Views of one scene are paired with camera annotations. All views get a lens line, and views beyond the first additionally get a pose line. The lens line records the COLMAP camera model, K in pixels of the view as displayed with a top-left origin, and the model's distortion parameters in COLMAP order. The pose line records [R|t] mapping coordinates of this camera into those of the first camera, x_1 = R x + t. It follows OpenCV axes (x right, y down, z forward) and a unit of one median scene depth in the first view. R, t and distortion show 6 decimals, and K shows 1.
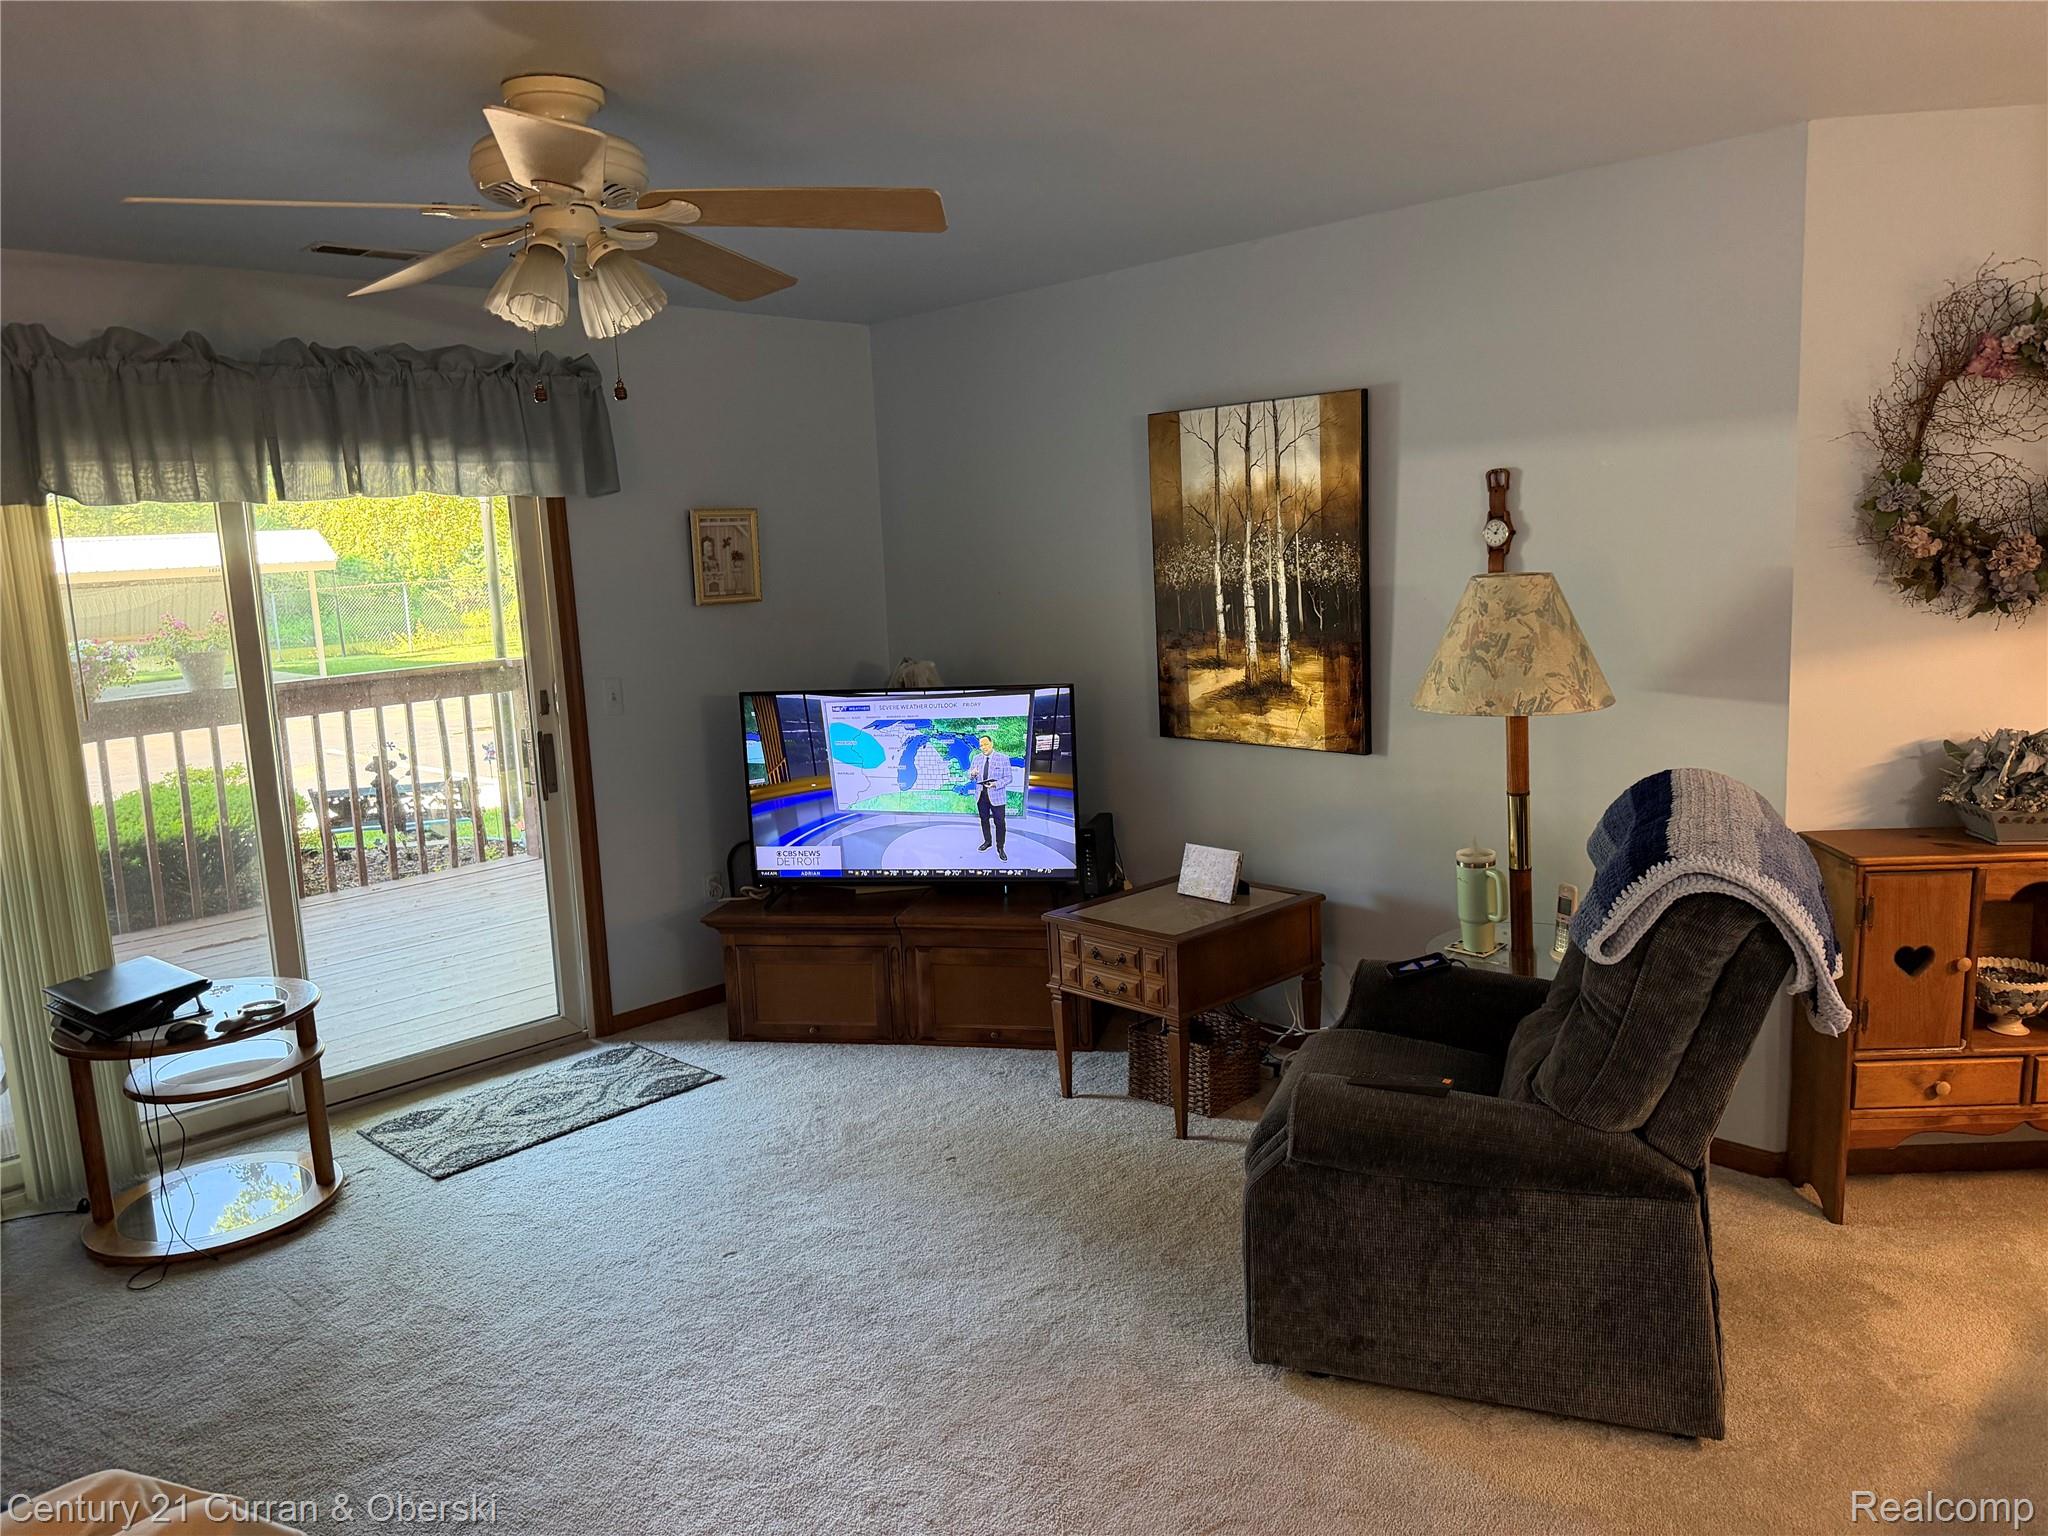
lens RADIAL K [[1431.4, 0, 1045.1], [0, 1431.4, 750.3], [0, 0, 1]] dist [0.067443, -0.111566]
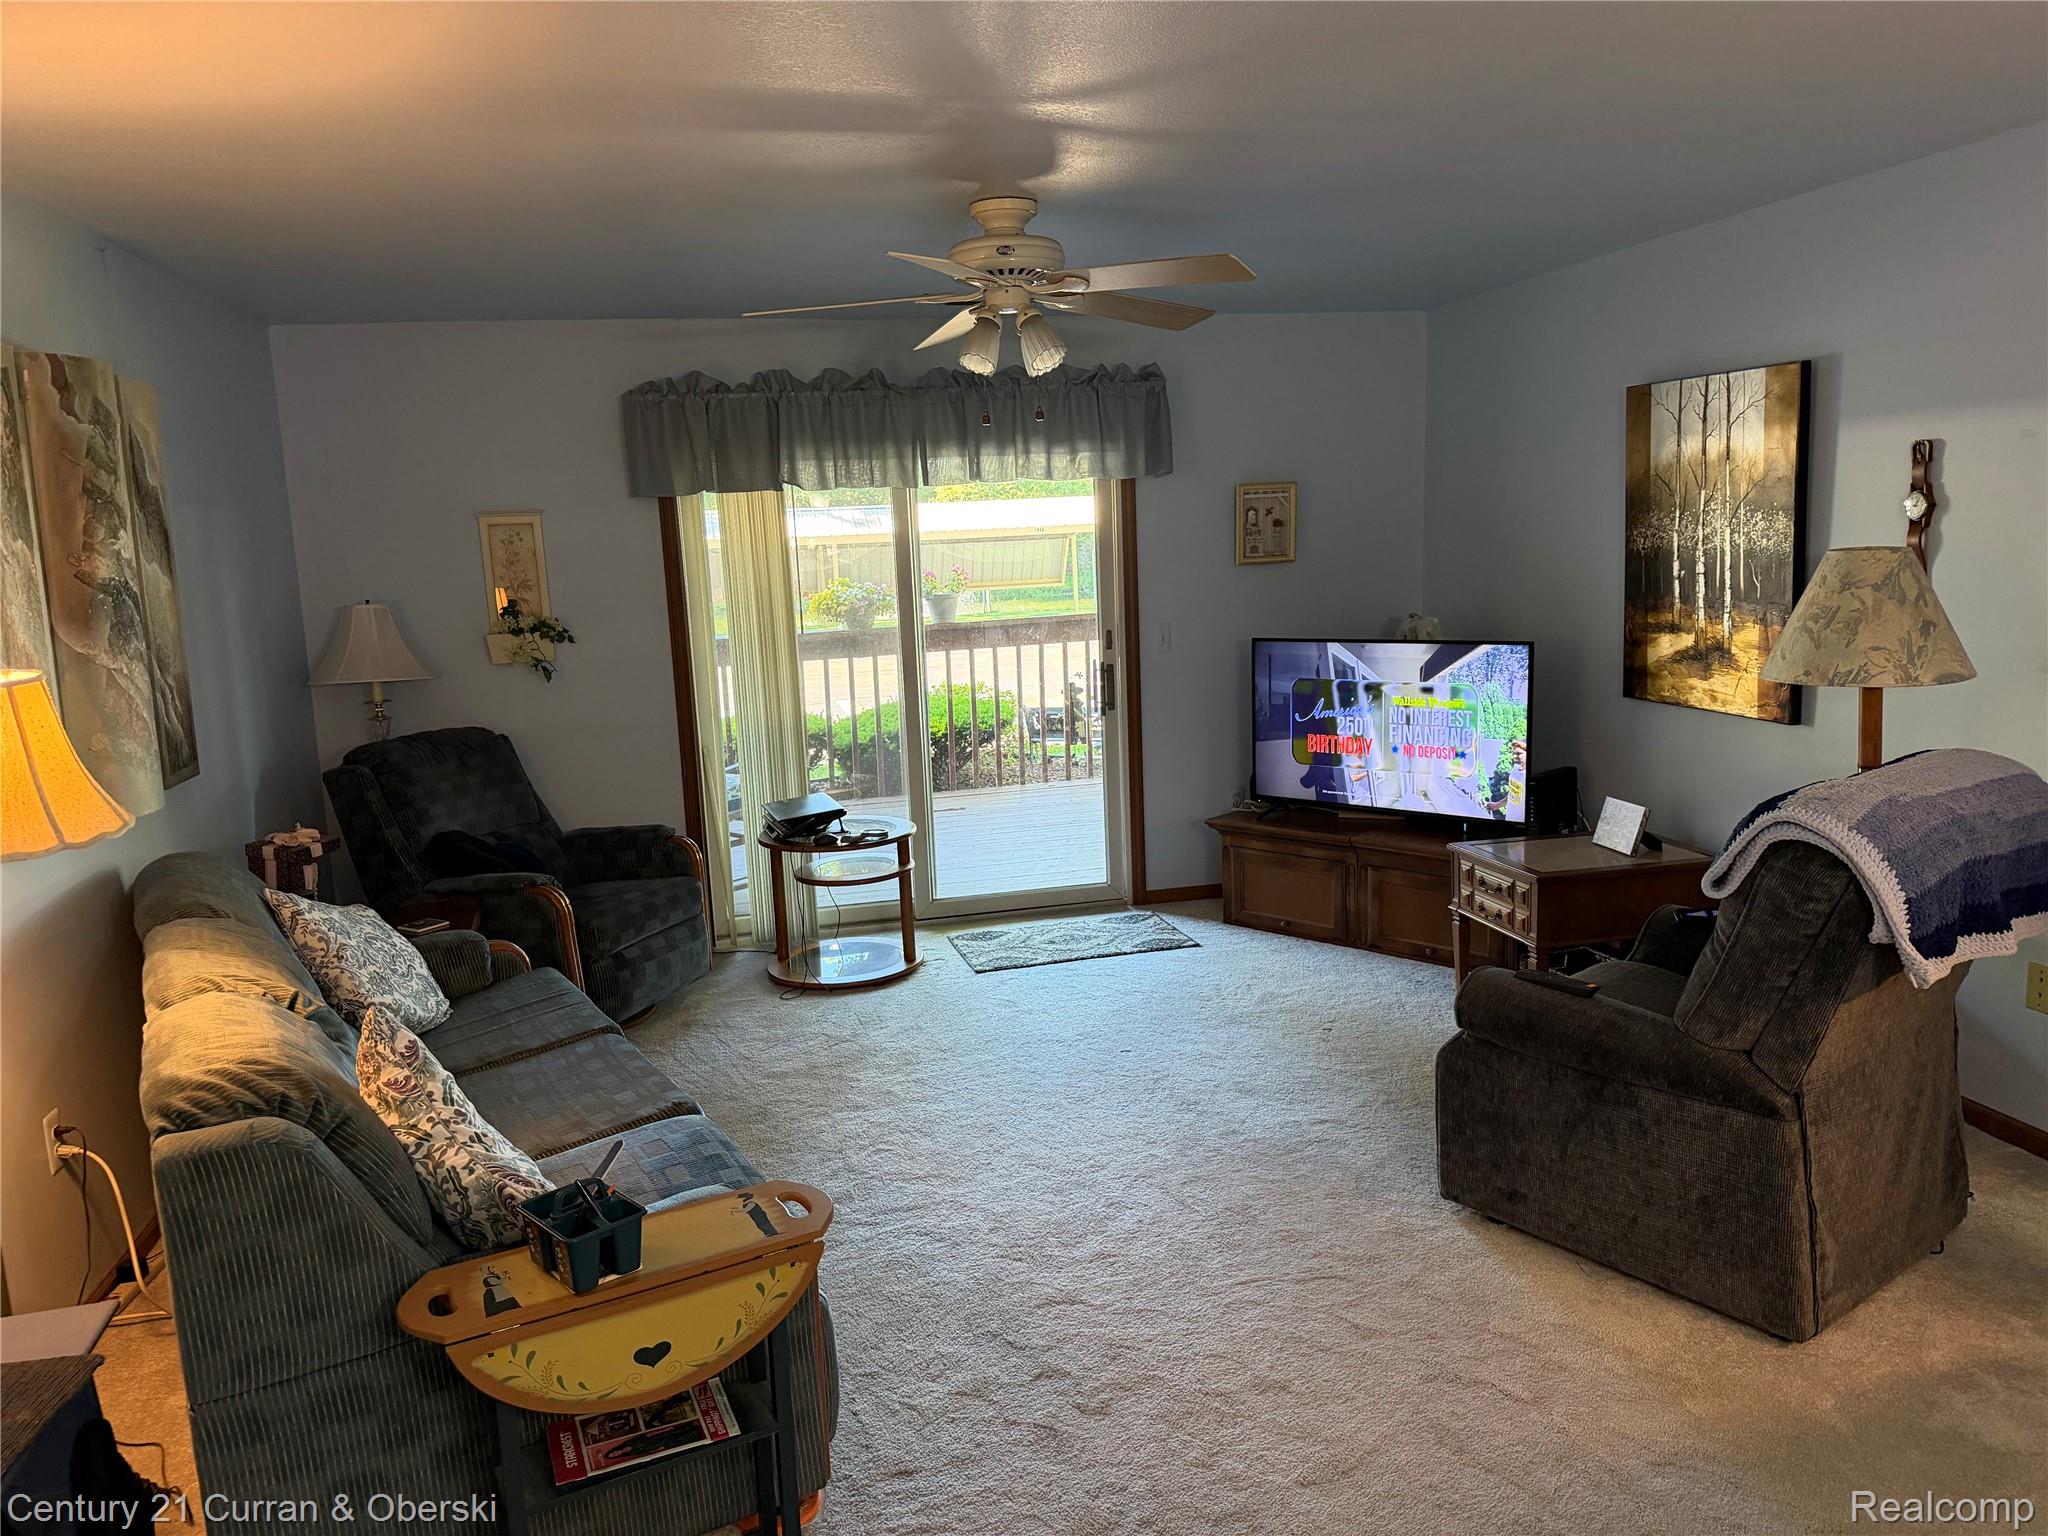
lens RADIAL K [[1444.3, 0, 1031.0], [0, 1444.3, 759.2], [0, 0, 1]] dist [0.155035, -0.294677]
pose [[0.849352, 0.089386, -0.520204, 0.316429], [-0.071509, 0.995956, 0.054380, 0.009462], [0.522961, -0.008988, 0.852309, -0.159616]]
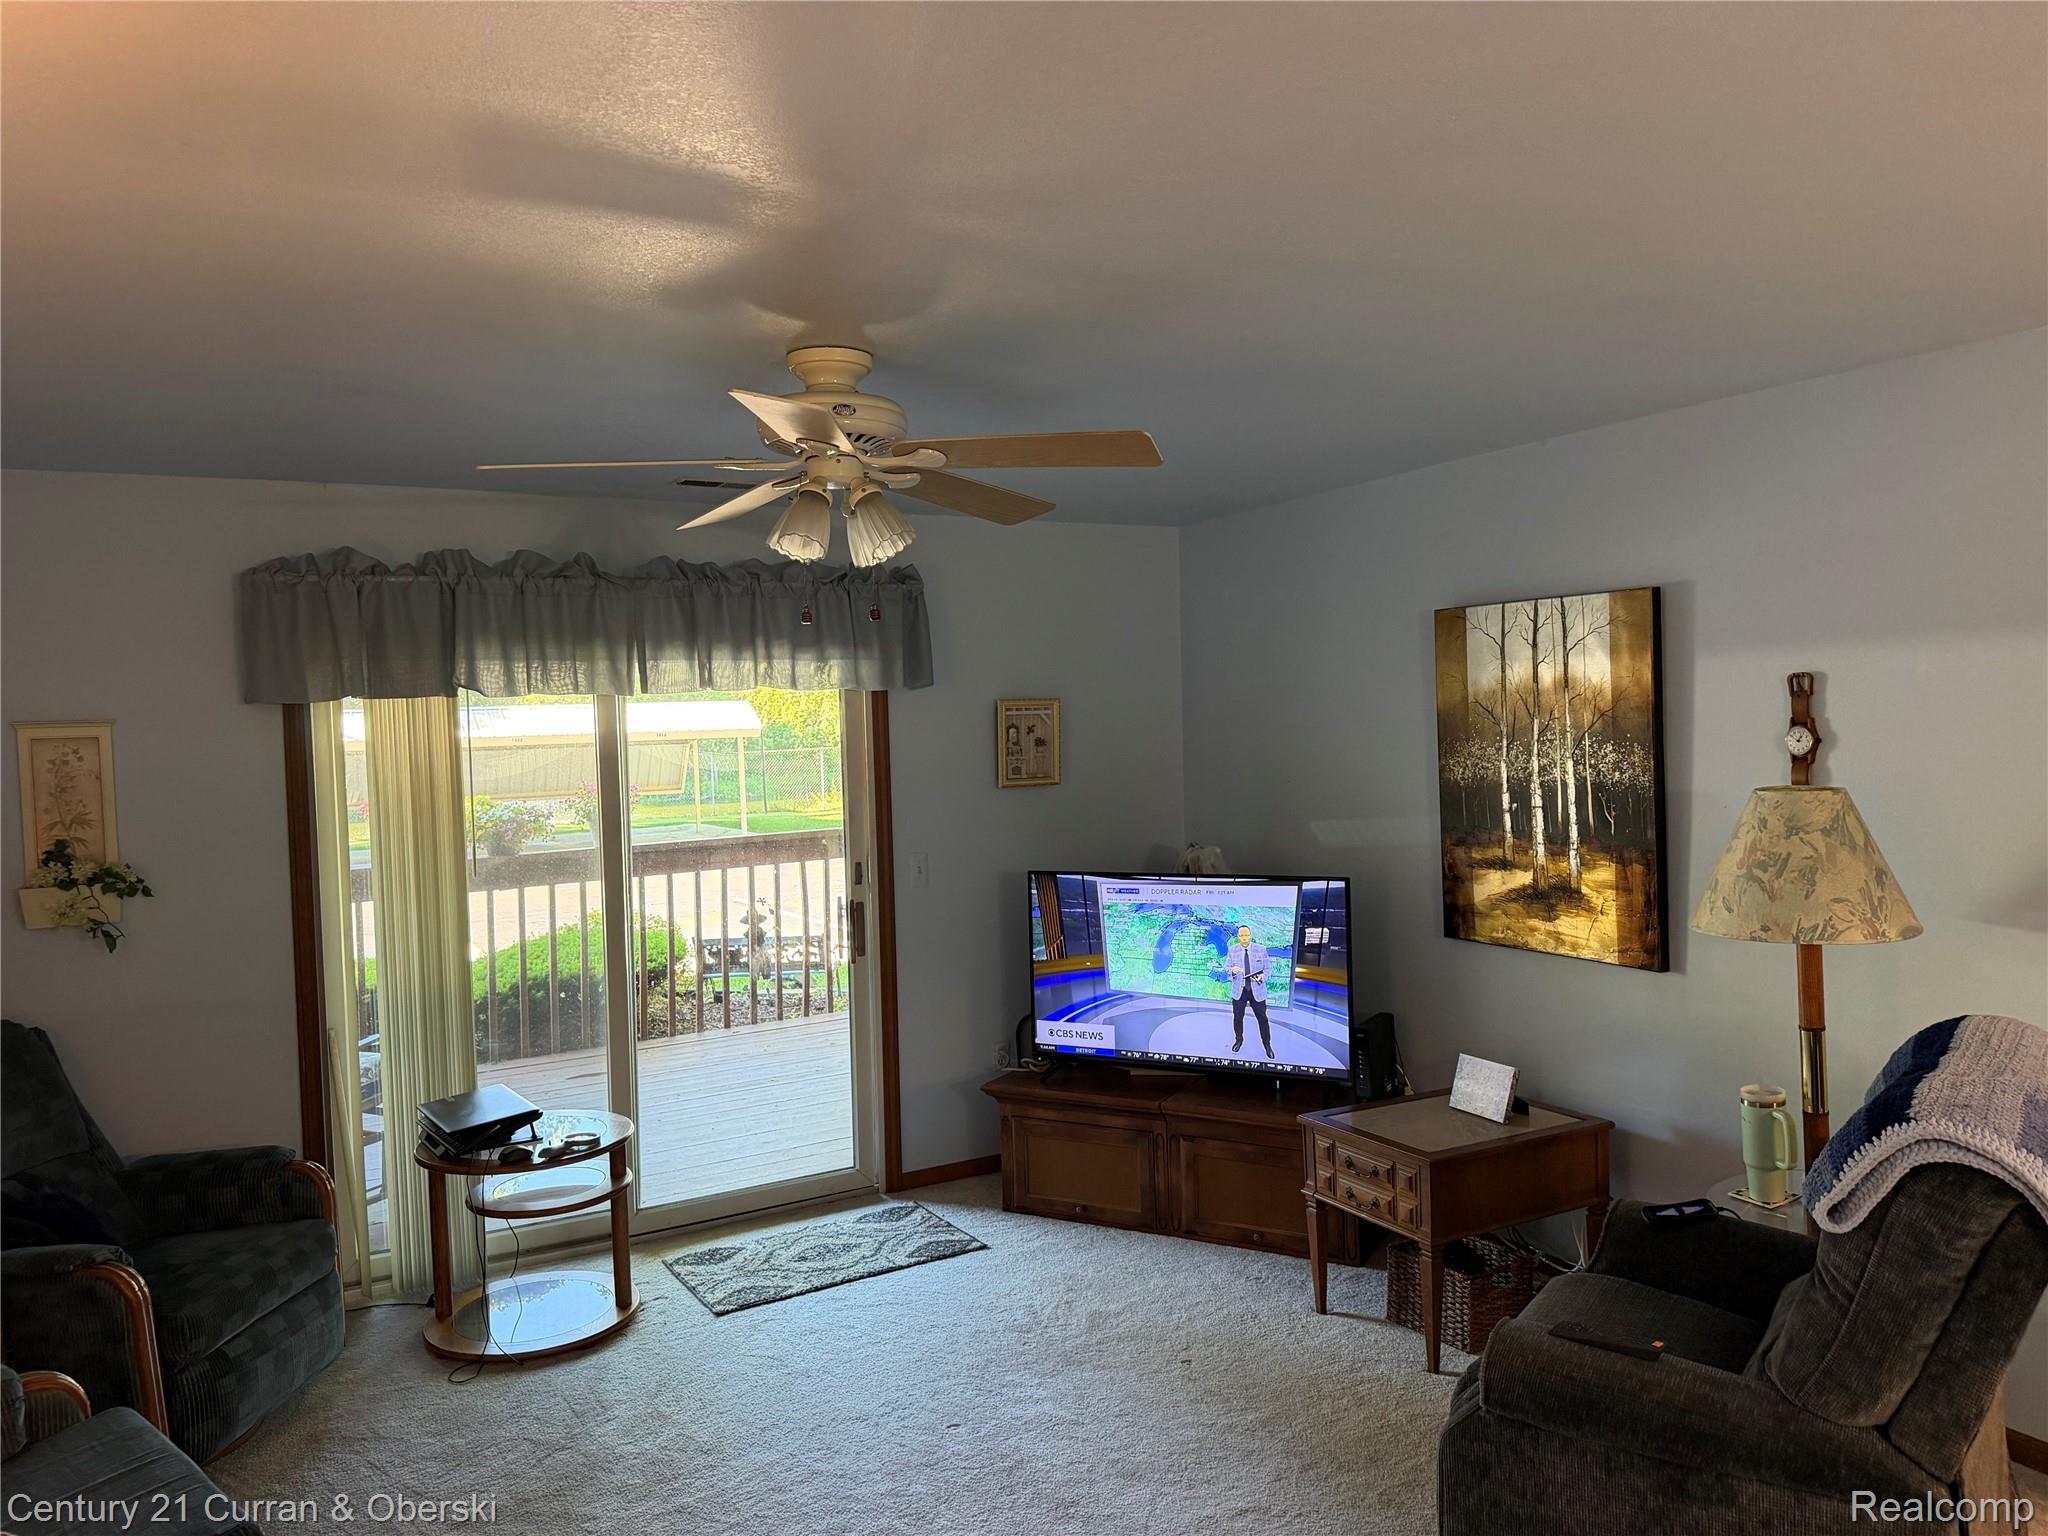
lens RADIAL K [[1447.5, 0, 1031.9], [0, 1447.5, 766.0], [0, 0, 1]] dist [0.046030, -0.063779]
pose [[0.961583, 0.022840, -0.273564, 0.089787], [-0.051373, 0.993899, -0.097596, -0.016575], [0.269666, 0.107900, 0.956890, -0.025200]]
